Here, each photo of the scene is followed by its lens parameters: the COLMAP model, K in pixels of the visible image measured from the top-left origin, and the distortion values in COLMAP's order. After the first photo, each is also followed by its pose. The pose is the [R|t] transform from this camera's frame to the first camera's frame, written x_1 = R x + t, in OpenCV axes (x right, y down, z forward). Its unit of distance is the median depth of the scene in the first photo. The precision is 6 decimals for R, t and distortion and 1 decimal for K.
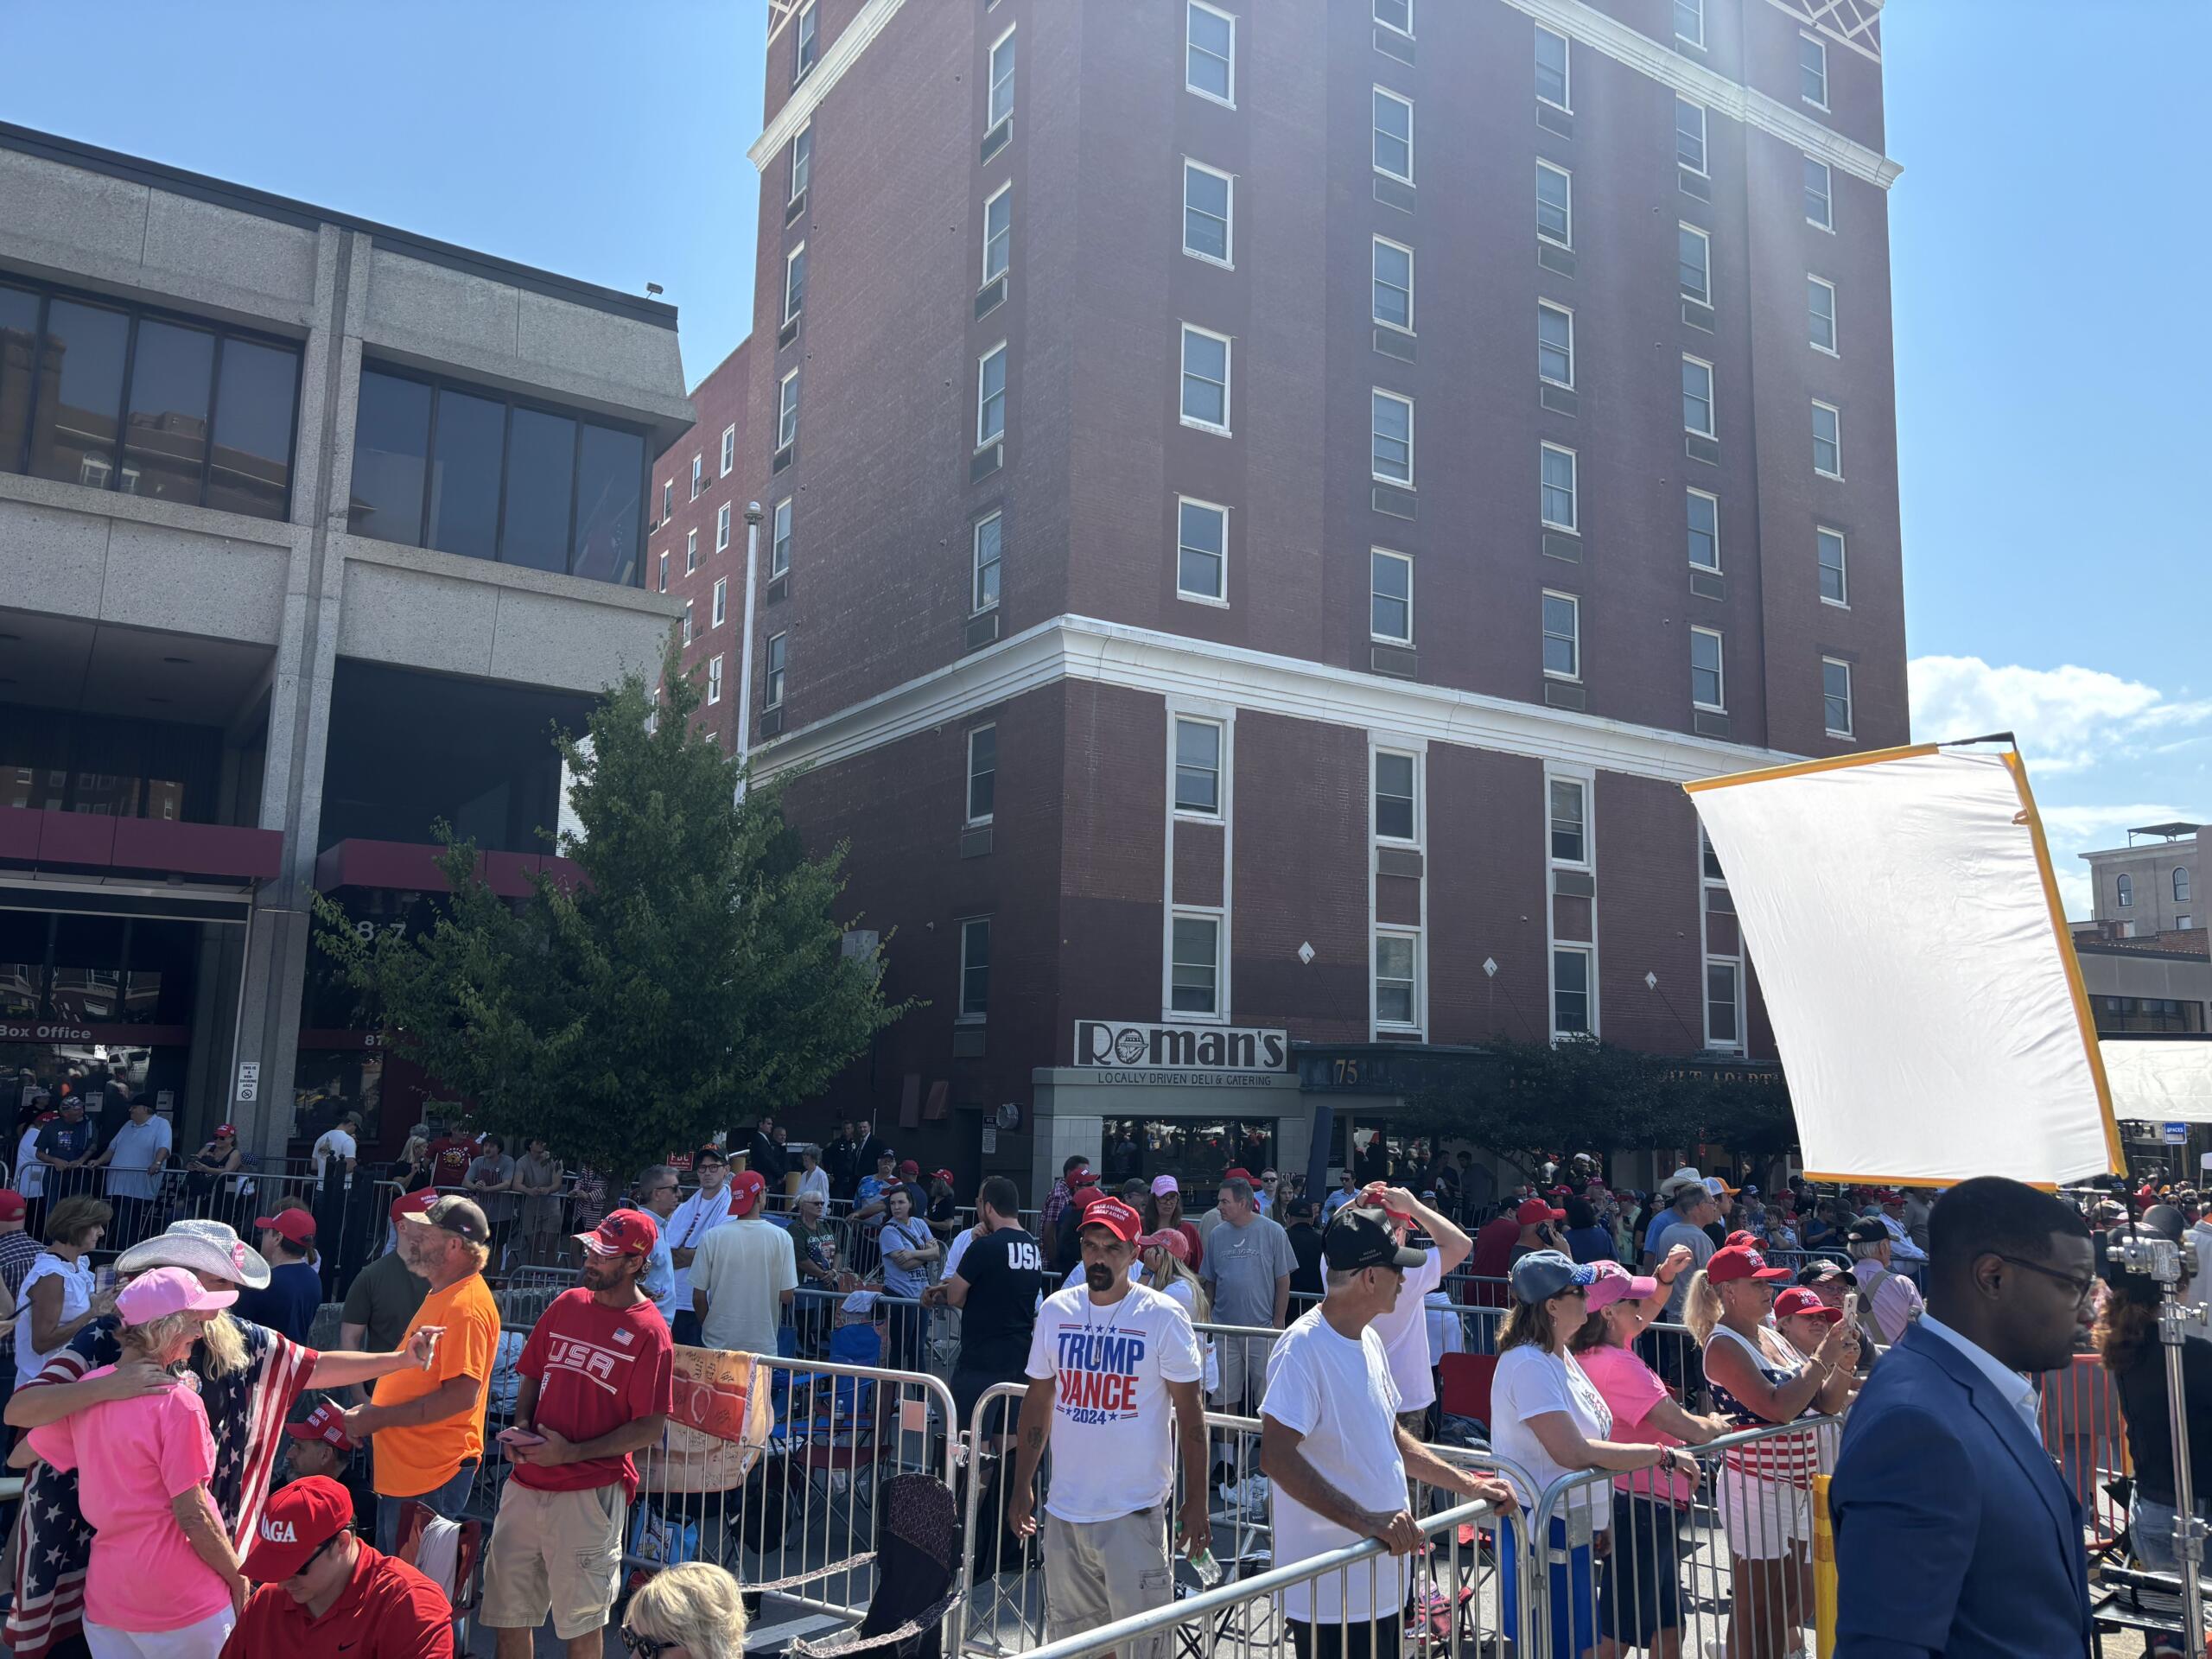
lens RADIAL K [[1689.8, 0, 1082.4], [0, 1689.8, 842.3], [0, 0, 1]] dist [0.046798, -0.039871]
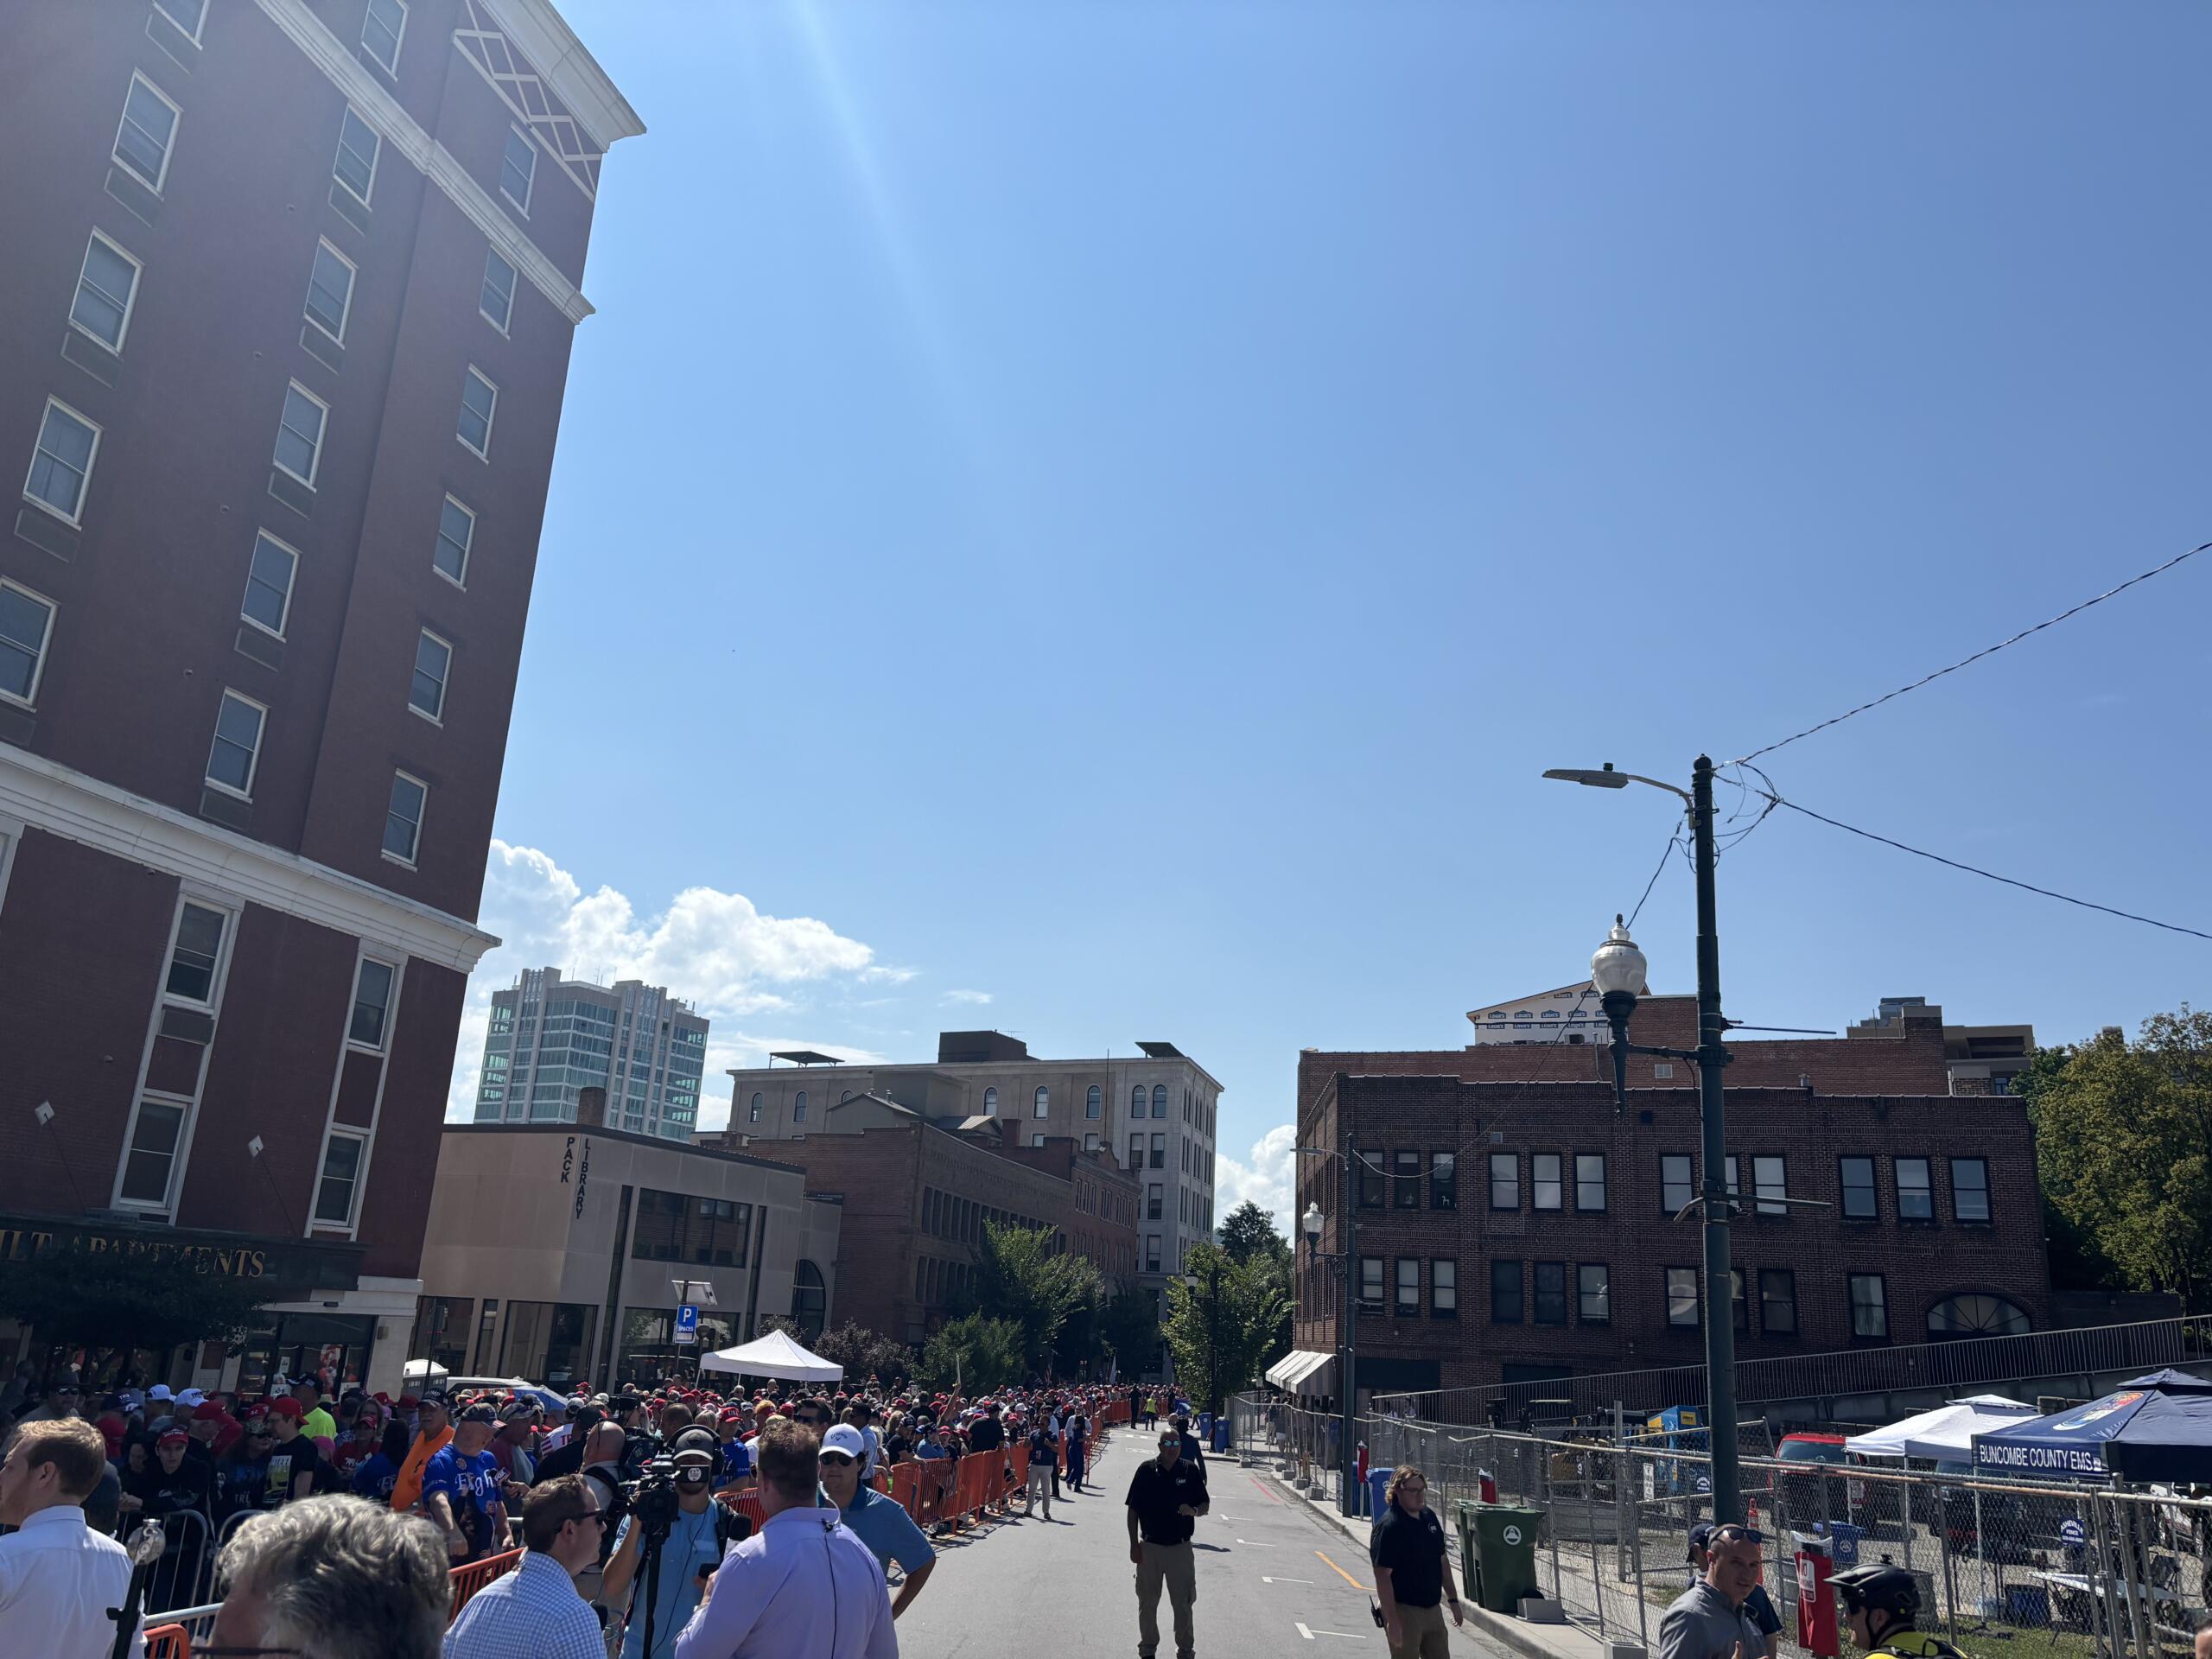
lens RADIAL K [[1689.8, 0, 1105.6], [0, 1689.8, 830.0], [0, 0, 1]] dist [0.046798, -0.039871]
pose [[0.743222, 0.208903, 0.635594, 0.199659], [-0.133144, 0.977183, -0.165485, 0.023401], [-0.655662, 0.038366, 0.754079, 0.127887]]
